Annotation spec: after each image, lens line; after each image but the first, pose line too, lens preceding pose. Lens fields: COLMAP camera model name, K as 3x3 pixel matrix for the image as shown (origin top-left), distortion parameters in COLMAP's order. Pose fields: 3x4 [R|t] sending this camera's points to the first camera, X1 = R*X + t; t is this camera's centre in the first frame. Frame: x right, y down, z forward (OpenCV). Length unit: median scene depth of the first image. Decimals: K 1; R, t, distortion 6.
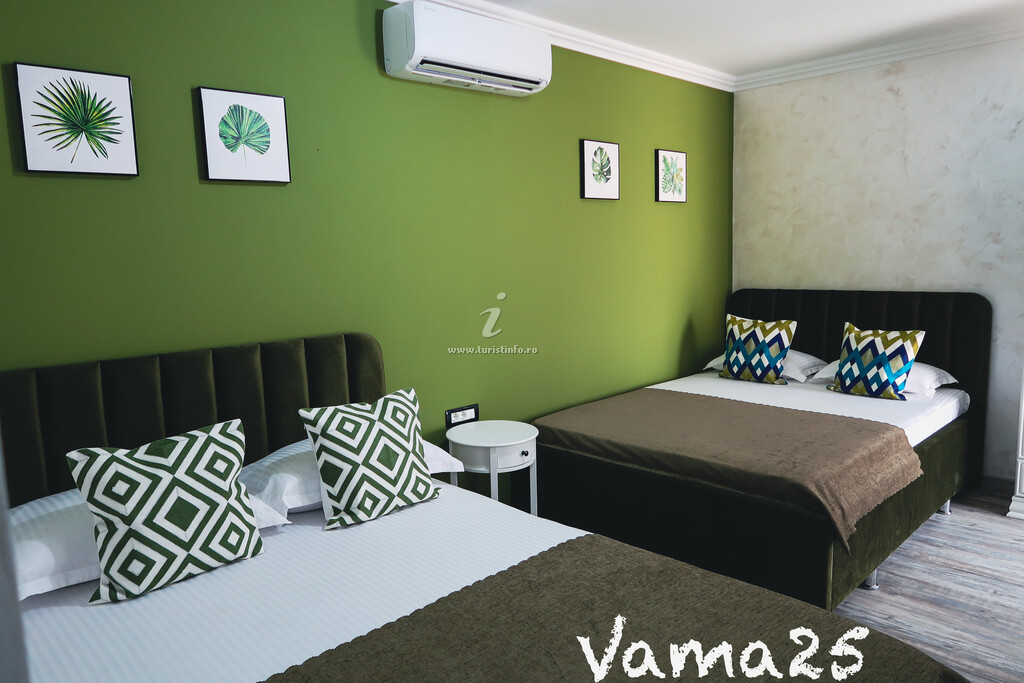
lens RADIAL K [[702.7, 0, 513.2], [0, 702.7, 345.3], [0, 0, 1]] dist [-0.023465, 0.010184]
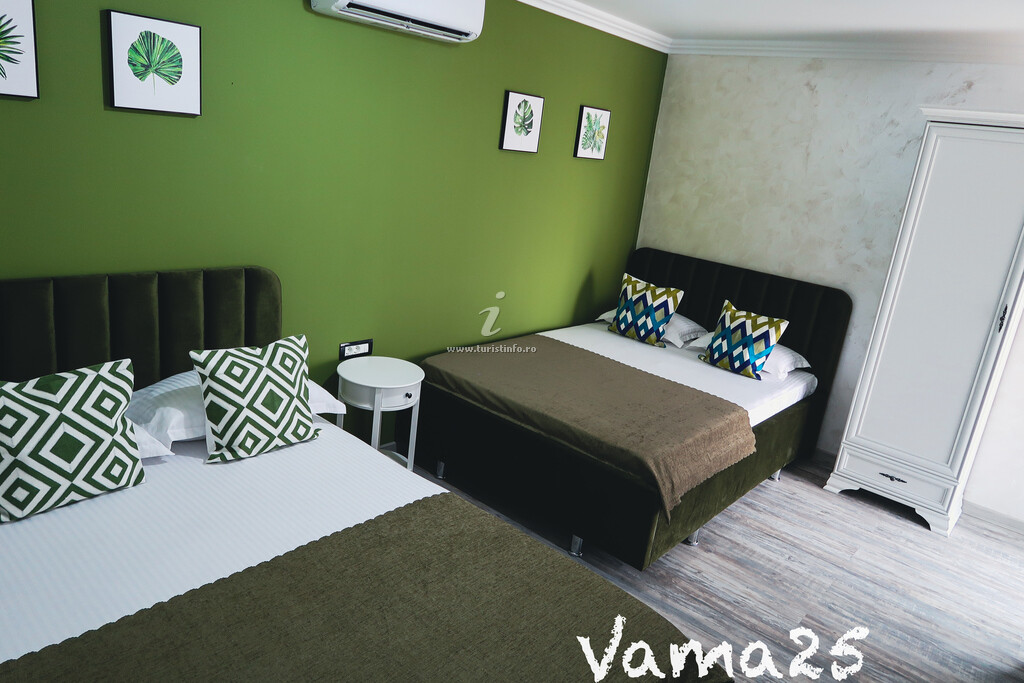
lens RADIAL K [[702.7, 0, 511.7], [0, 702.7, 343.4], [0, 0, 1]] dist [-0.023465, 0.010184]
pose [[0.985544, 0.121678, 0.117891, 0.040511], [-0.138266, 0.979779, 0.144621, -0.115799], [-0.097910, -0.158831, 0.982439, -0.072682]]
